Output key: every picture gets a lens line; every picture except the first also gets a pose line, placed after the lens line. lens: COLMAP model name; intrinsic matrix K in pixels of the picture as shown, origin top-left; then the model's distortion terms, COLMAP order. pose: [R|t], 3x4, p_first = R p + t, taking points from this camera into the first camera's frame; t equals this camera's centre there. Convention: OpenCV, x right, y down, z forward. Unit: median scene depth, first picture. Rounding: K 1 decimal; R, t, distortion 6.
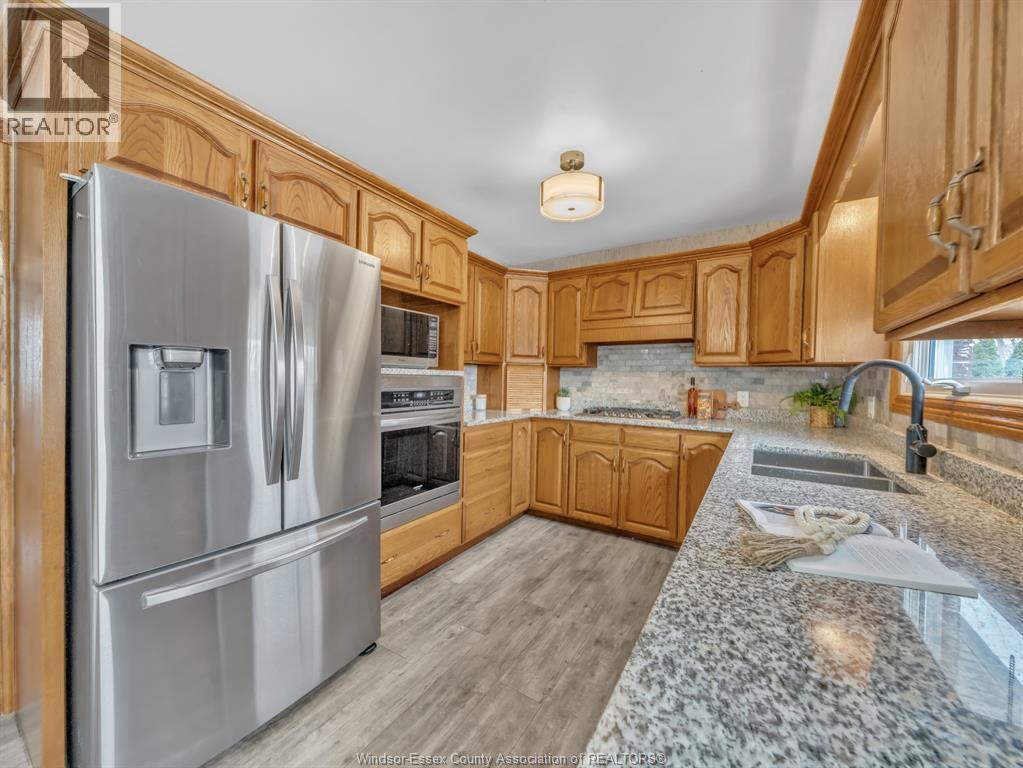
lens RADIAL K [[388.9, 0, 512.3], [0, 388.9, 385.9], [0, 0, 1]] dist [0.000679, -0.000410]
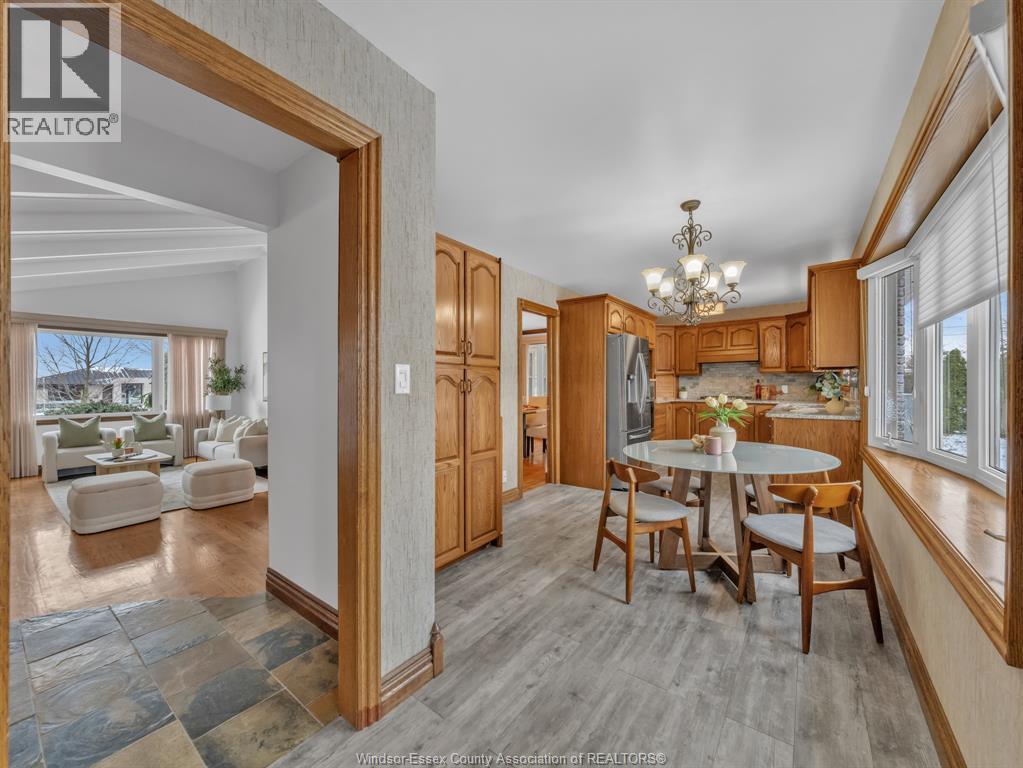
lens RADIAL K [[397.8, 0, 509.6], [0, 397.8, 387.4], [0, 0, 1]] dist [-0.010076, -0.000132]
pose [[0.996245, -0.024132, -0.083149, -0.669899], [0.022999, 0.999630, -0.014553, 0.021400], [0.083470, 0.012586, 0.996431, -1.186617]]
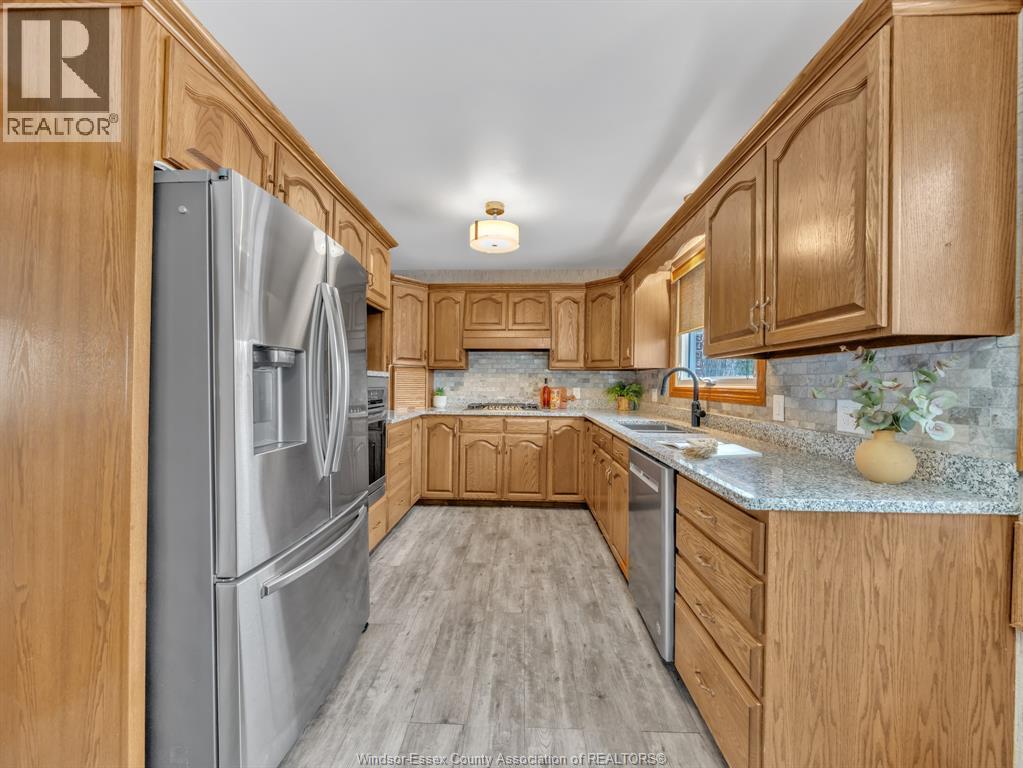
lens RADIAL K [[388.9, 0, 512.3], [0, 388.9, 385.9], [0, 0, 1]] dist [0.000679, -0.000410]
pose [[0.862481, -0.013052, 0.505922, -0.322869], [0.016176, 0.999868, -0.001781, 0.005922], [-0.505831, 0.009720, 0.862578, -0.089223]]
